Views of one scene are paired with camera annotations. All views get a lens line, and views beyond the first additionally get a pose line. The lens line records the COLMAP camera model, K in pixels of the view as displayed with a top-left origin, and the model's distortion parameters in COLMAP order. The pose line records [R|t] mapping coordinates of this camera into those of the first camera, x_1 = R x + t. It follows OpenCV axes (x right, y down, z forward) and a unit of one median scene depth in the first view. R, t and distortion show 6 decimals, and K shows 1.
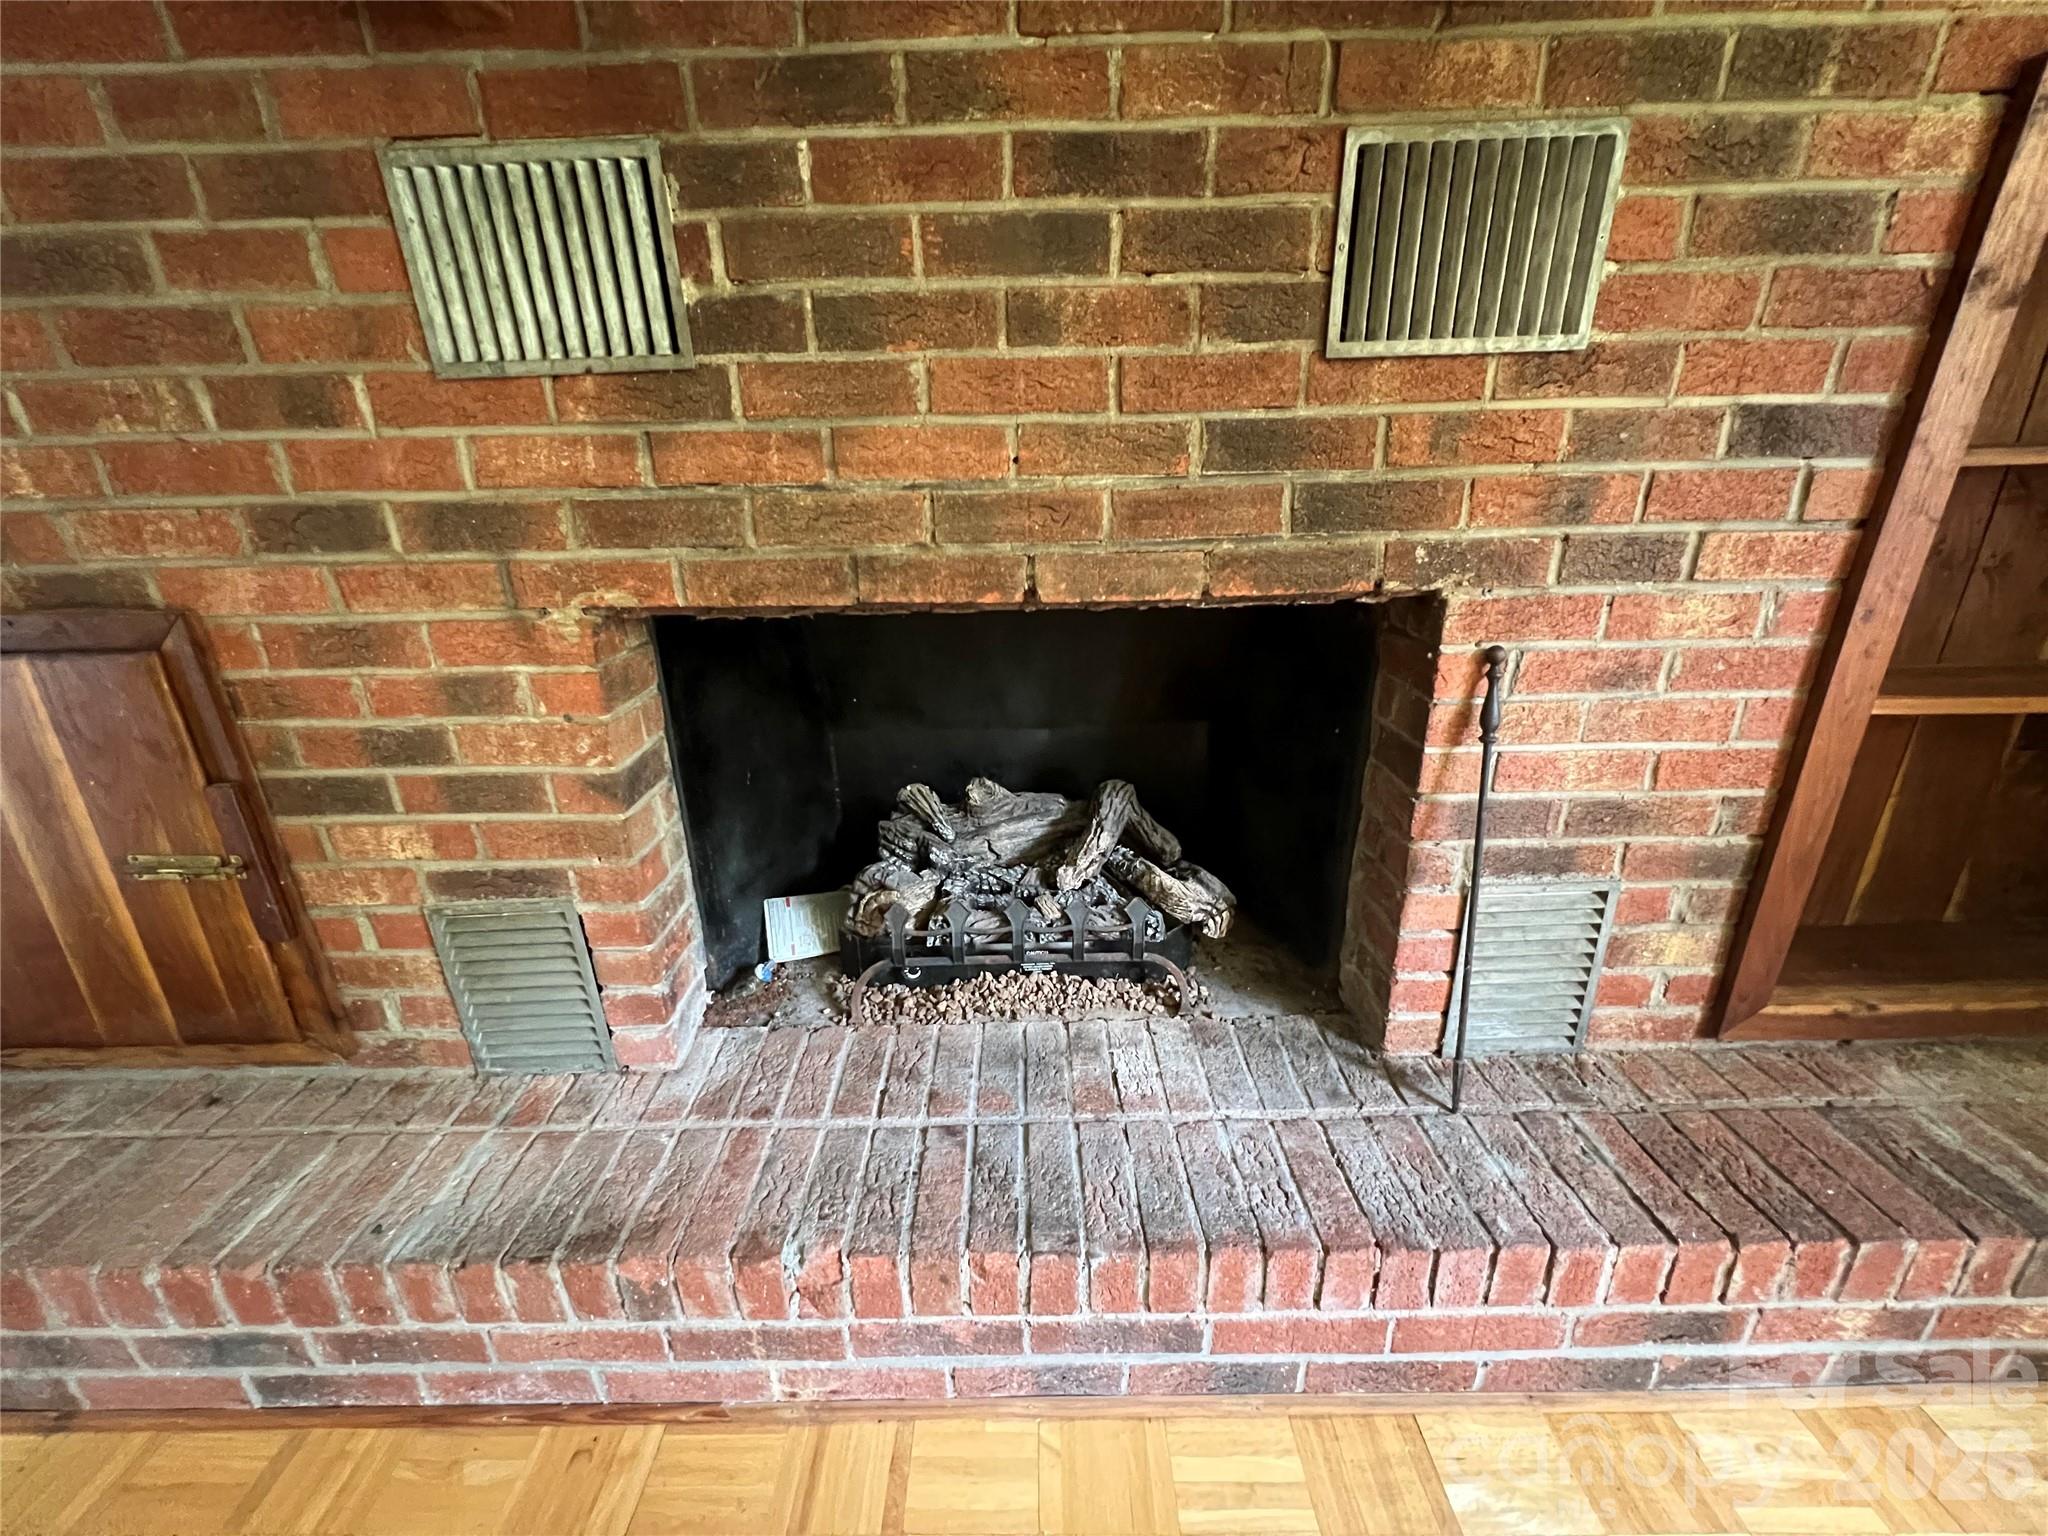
lens RADIAL K [[821.1, 0, 1020.5], [0, 821.1, 769.2], [0, 0, 1]] dist [-0.001169, -0.000020]
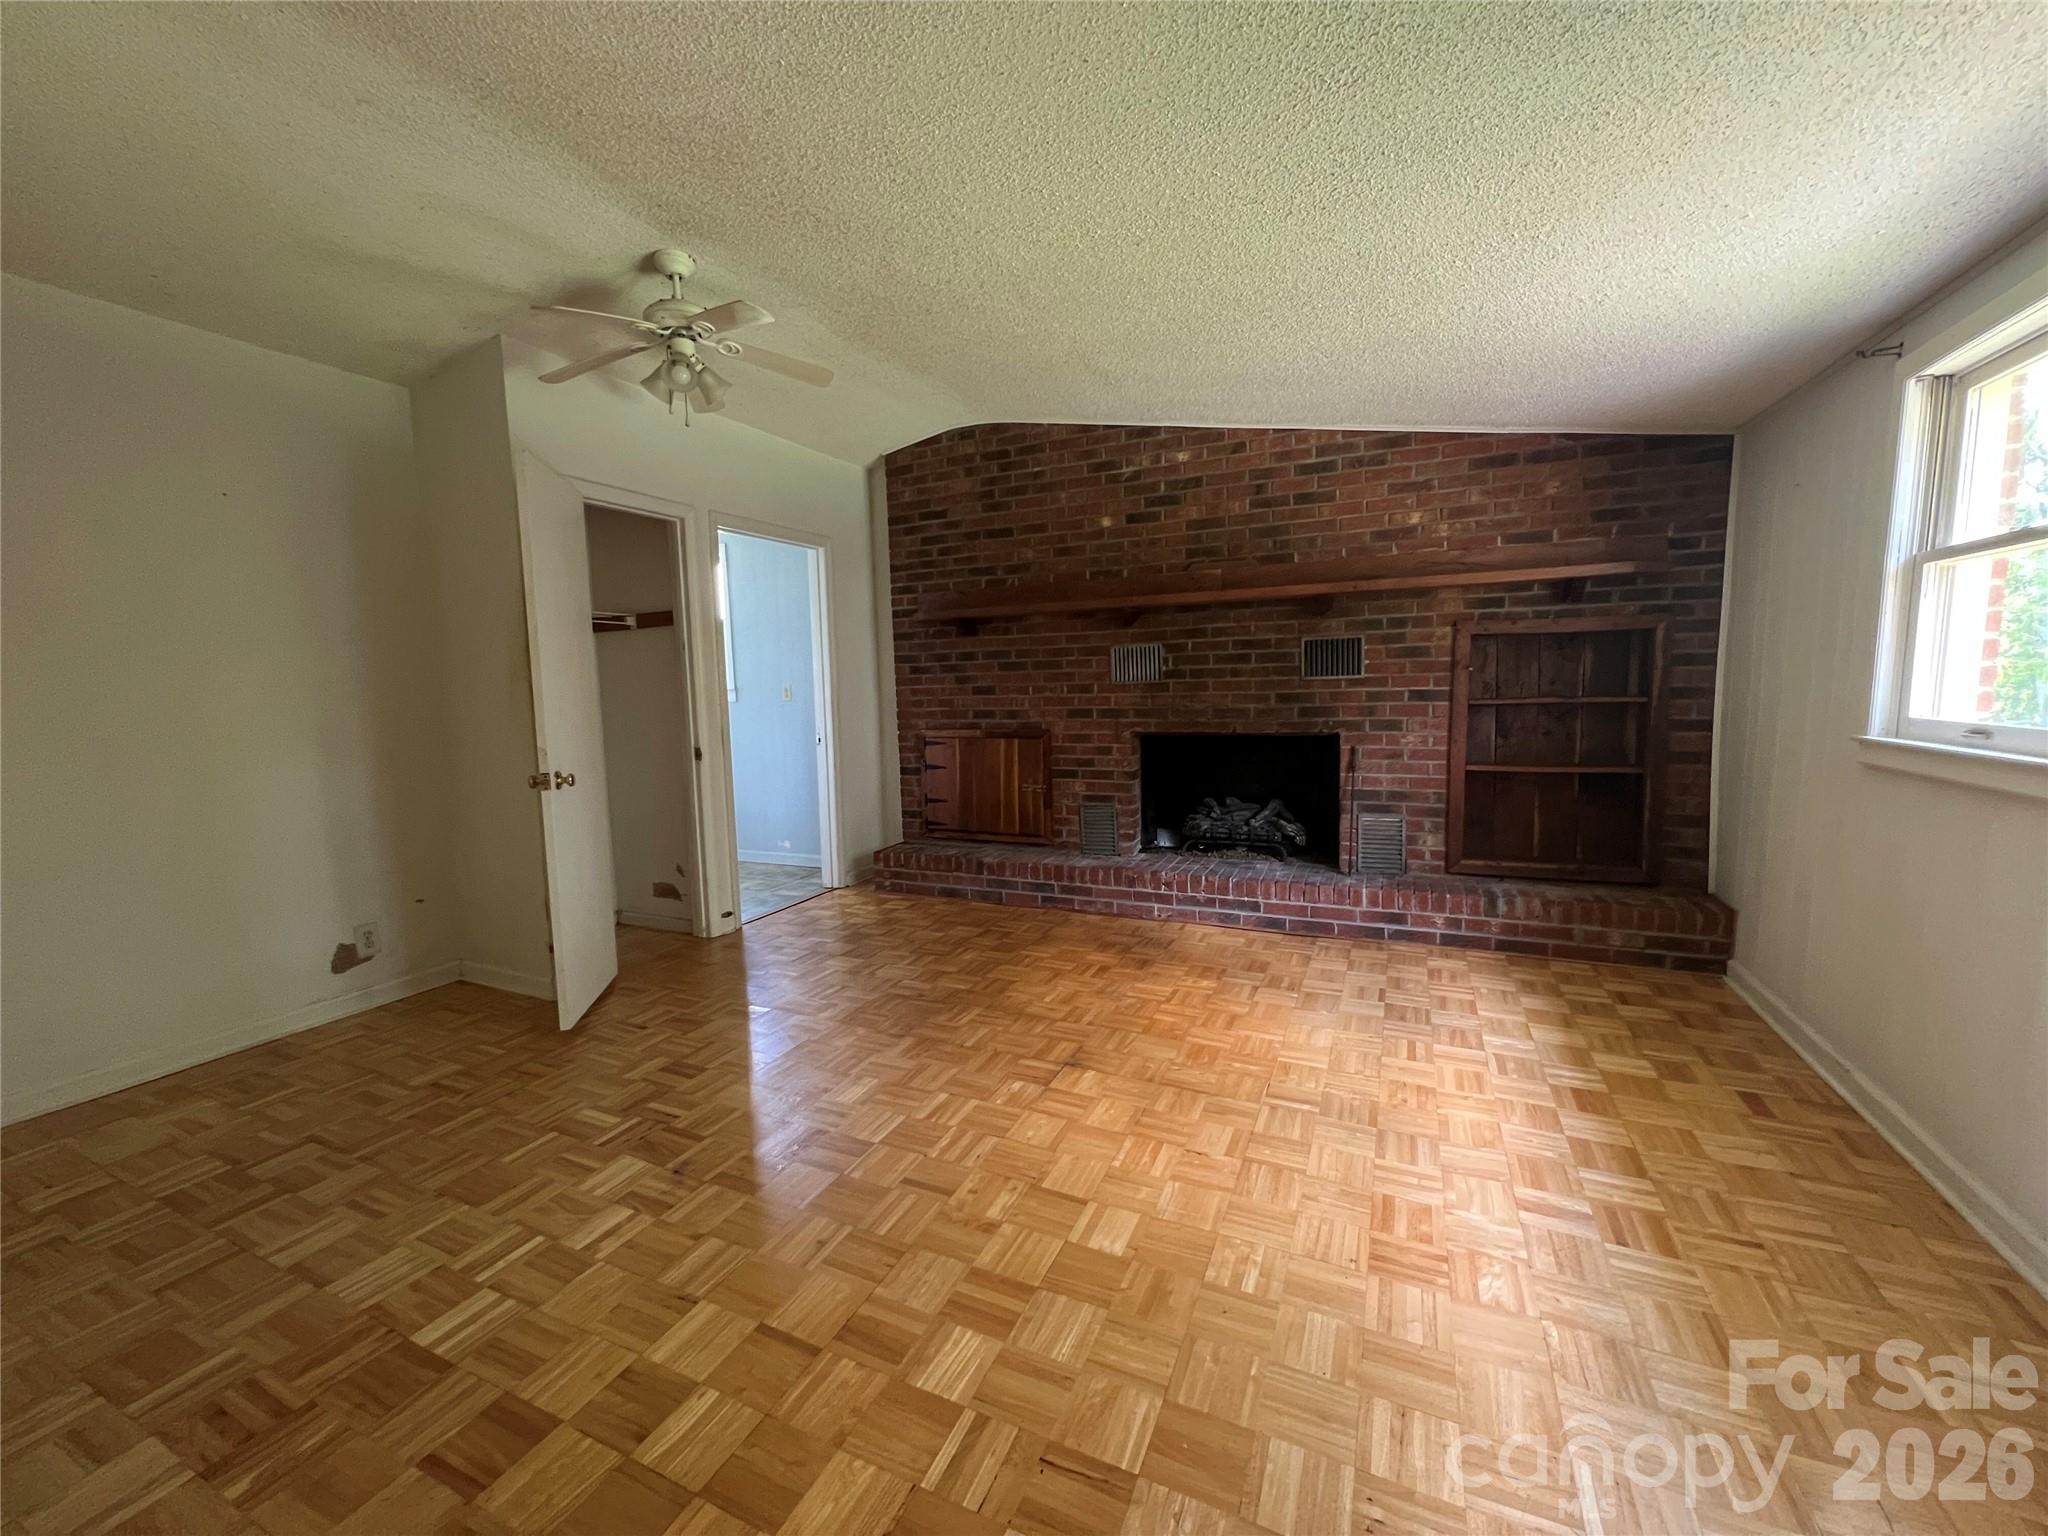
lens RADIAL K [[821.1, 0, 1021.0], [0, 821.1, 767.5], [0, 0, 1]] dist [-0.001169, -0.000020]
pose [[0.910666, 0.040481, -0.411155, 0.778695], [-0.135305, 0.969527, -0.204230, 1.007201], [0.390358, 0.241616, 0.888393, -3.219552]]
